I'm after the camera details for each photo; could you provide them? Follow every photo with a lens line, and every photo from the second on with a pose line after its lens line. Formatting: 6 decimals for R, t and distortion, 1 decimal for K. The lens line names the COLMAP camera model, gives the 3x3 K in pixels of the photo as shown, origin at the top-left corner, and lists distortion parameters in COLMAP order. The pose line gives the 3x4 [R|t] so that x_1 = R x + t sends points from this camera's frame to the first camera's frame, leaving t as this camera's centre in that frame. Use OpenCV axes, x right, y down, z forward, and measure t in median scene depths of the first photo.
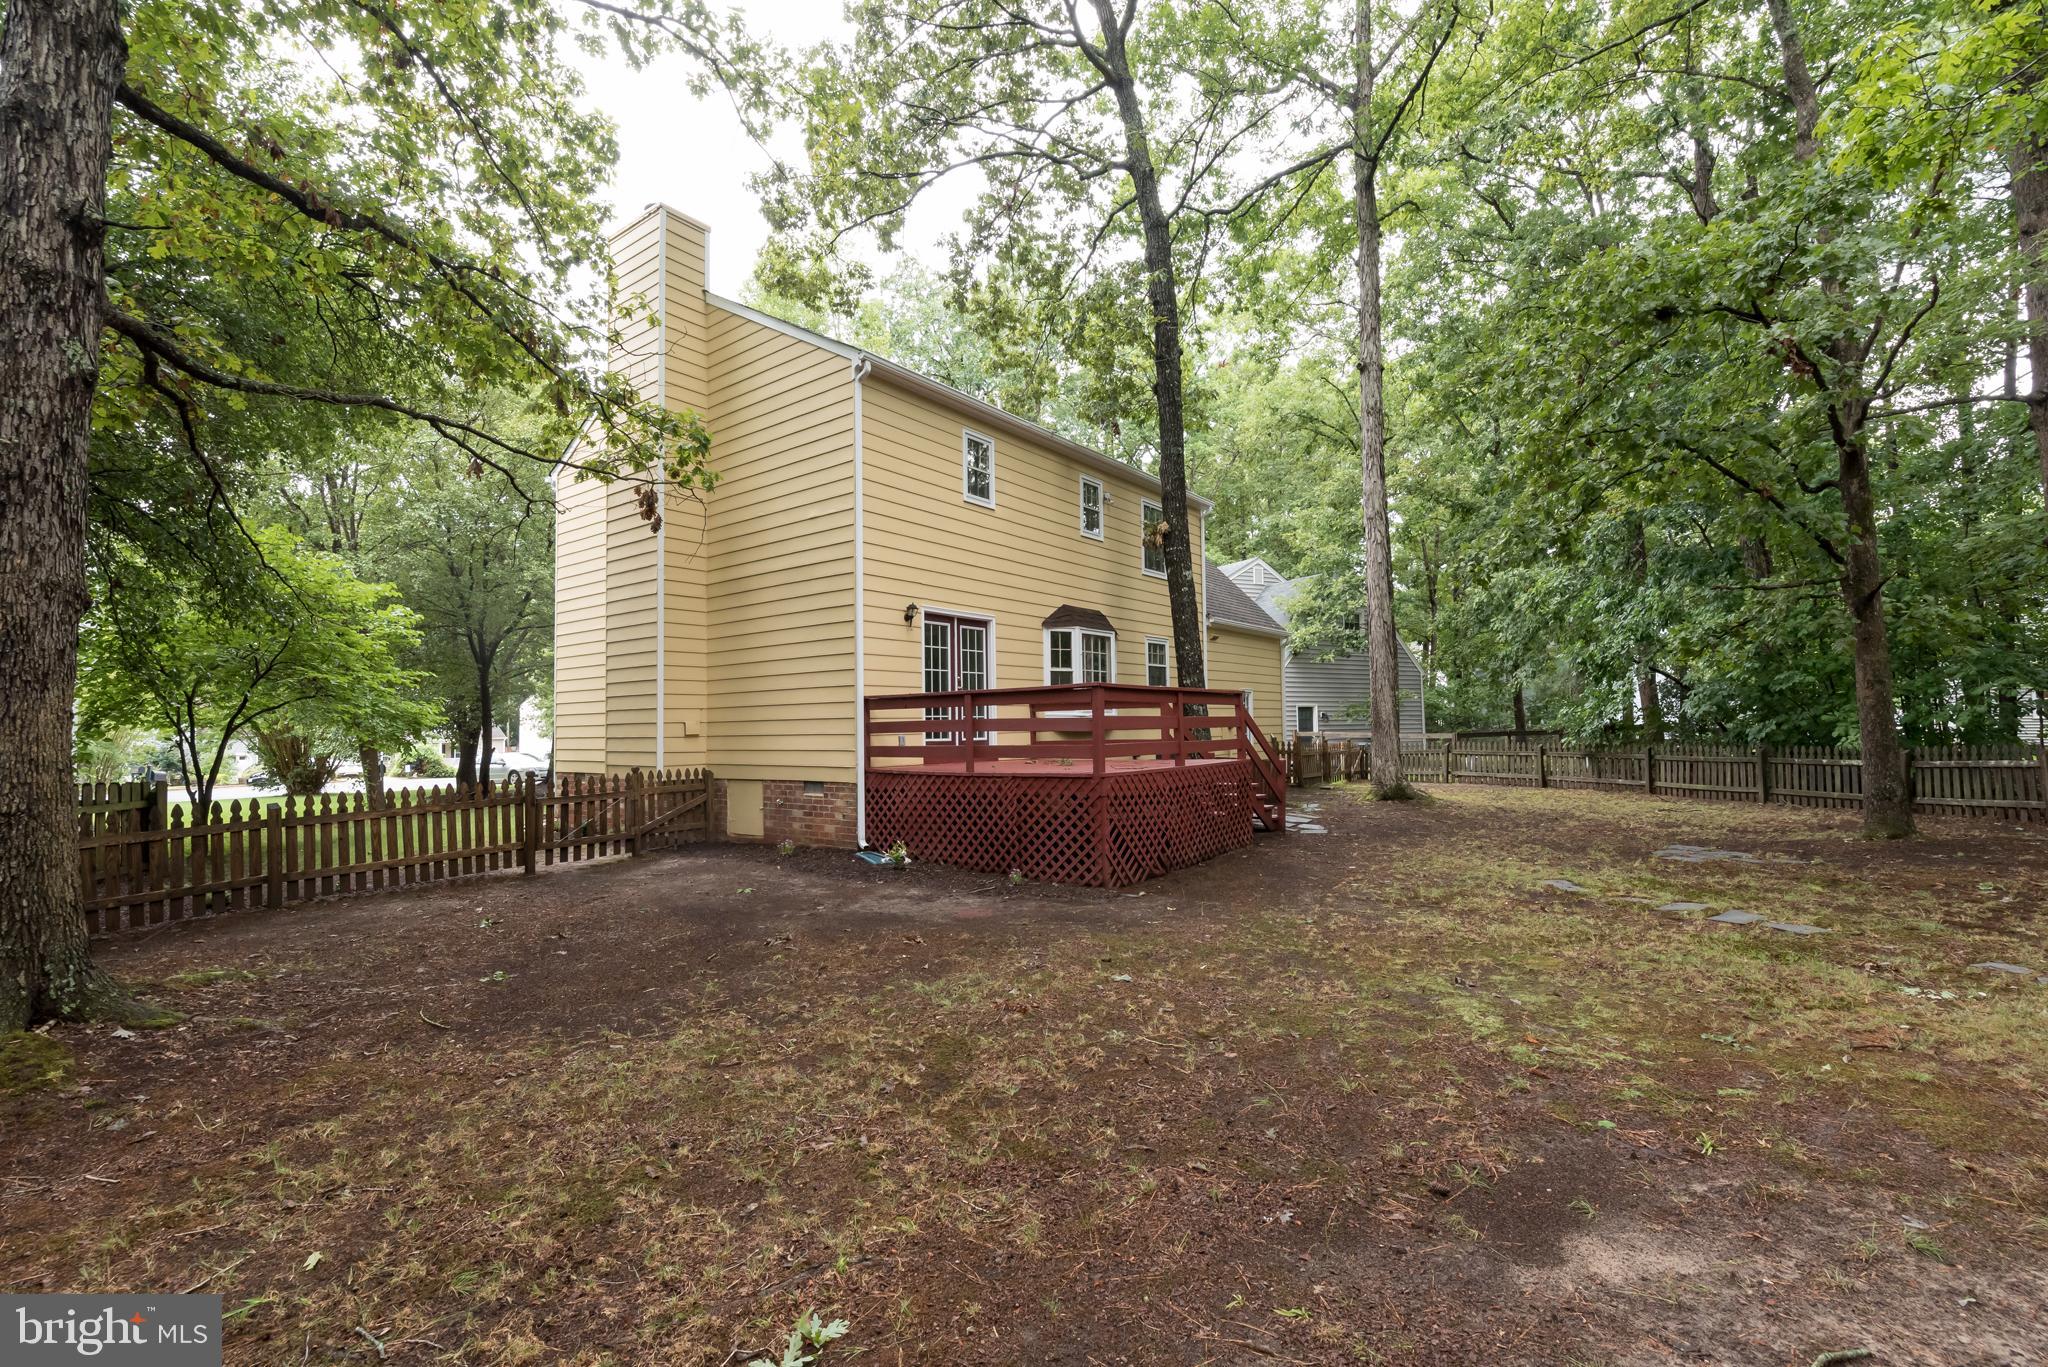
lens RADIAL K [[884.6, 0, 1027.0], [0, 884.6, 685.7], [0, 0, 1]] dist [0.000985, -0.000201]
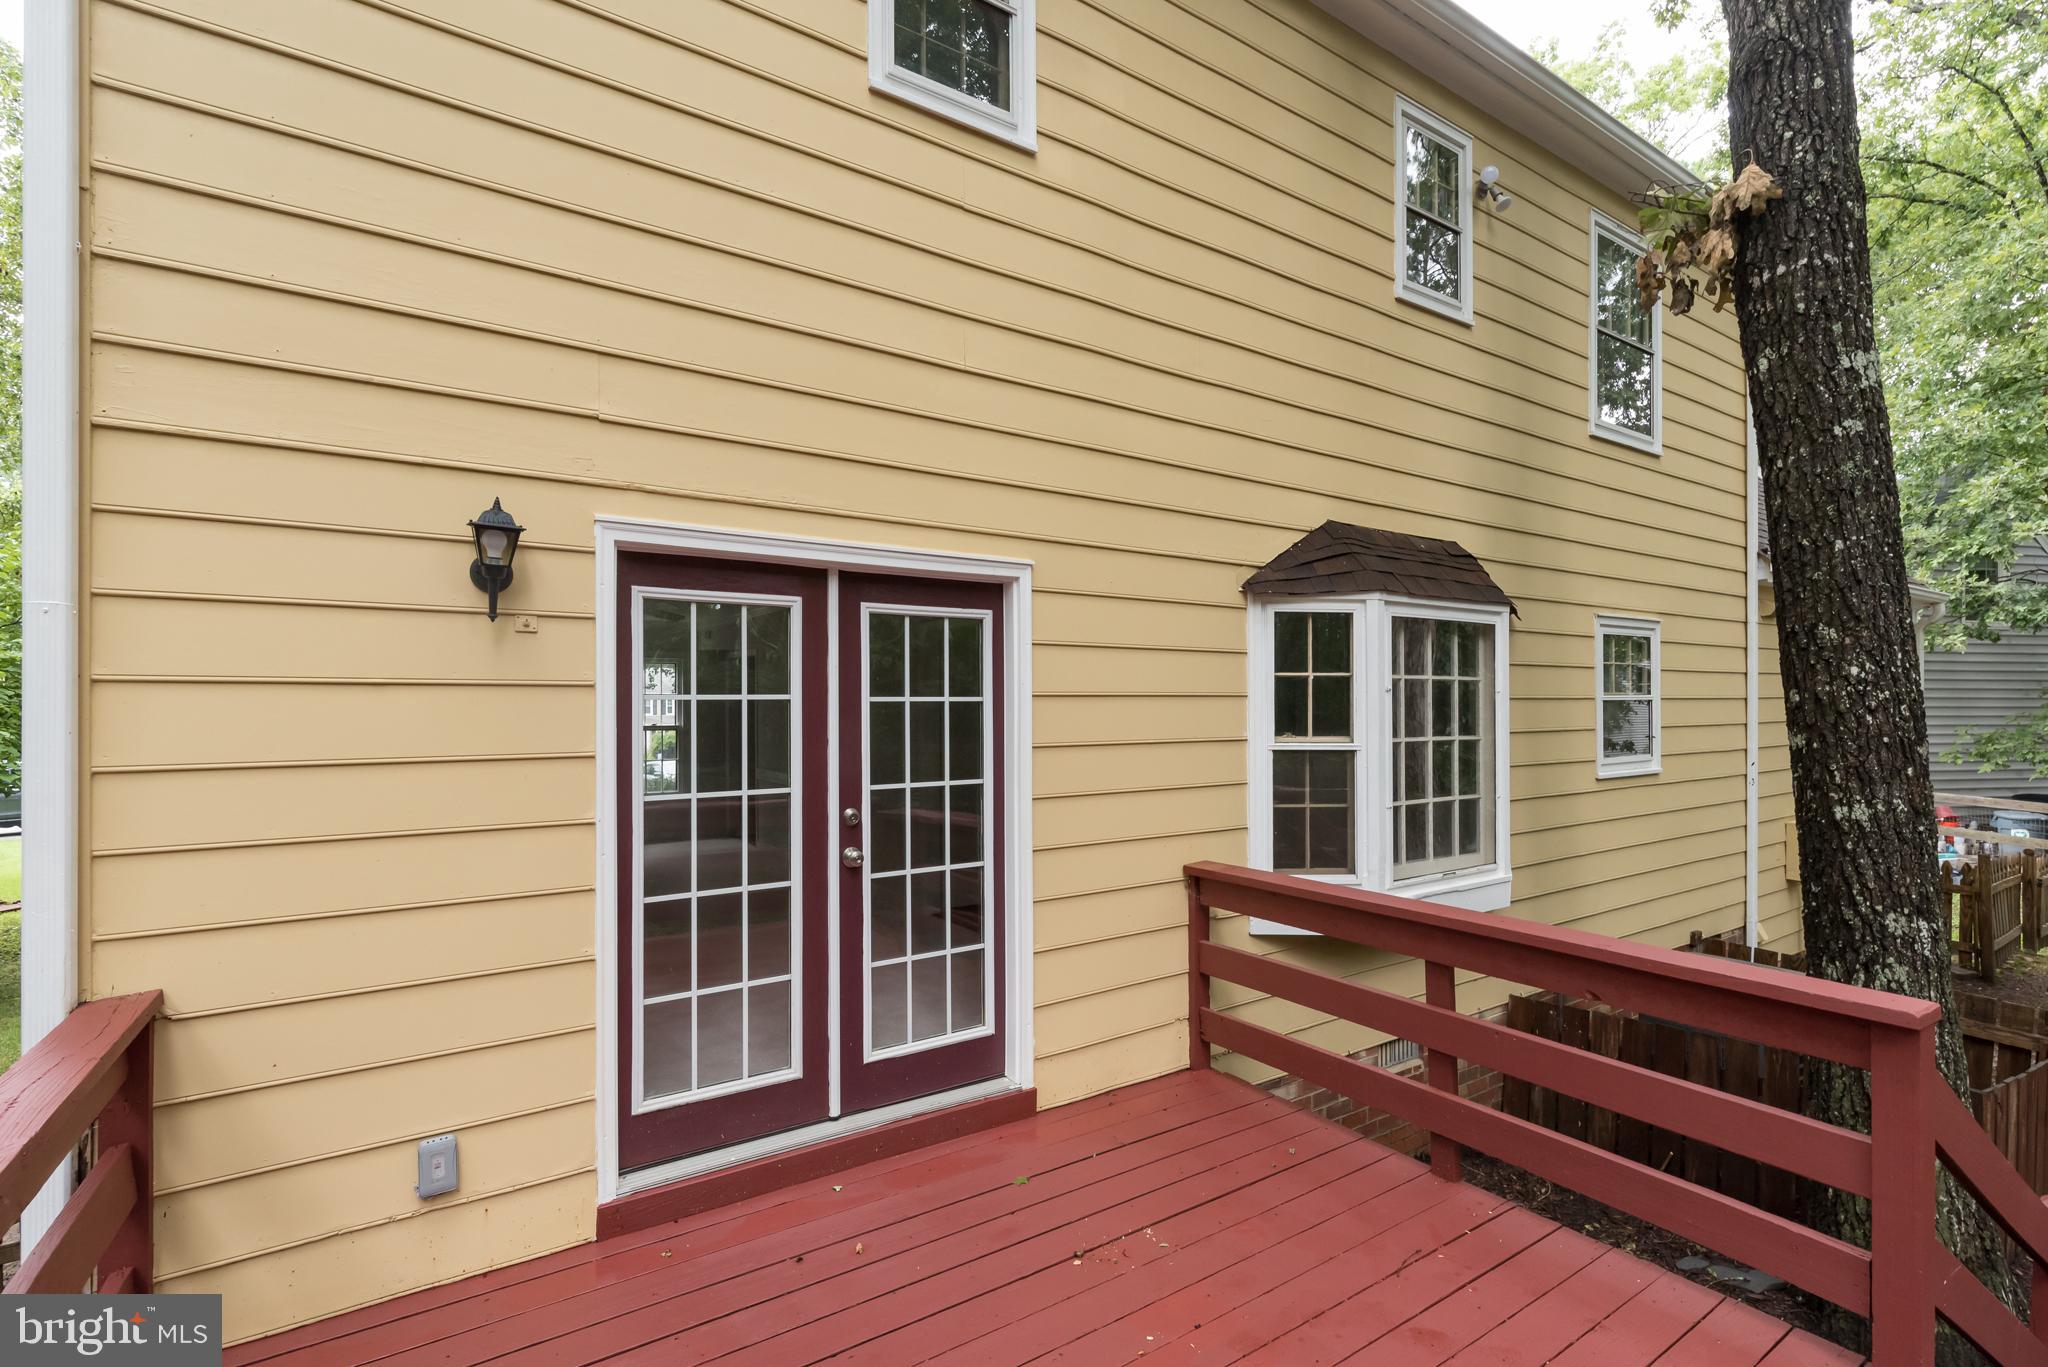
lens RADIAL K [[919.8, 0, 1026.2], [0, 919.8, 704.0], [0, 0, 1]] dist [-0.000393, -0.000304]
pose [[0.945108, 0.013624, -0.326474, 0.048088], [0.002550, 0.998792, 0.049063, -0.046251], [0.326748, -0.047202, 0.943932, 0.680277]]
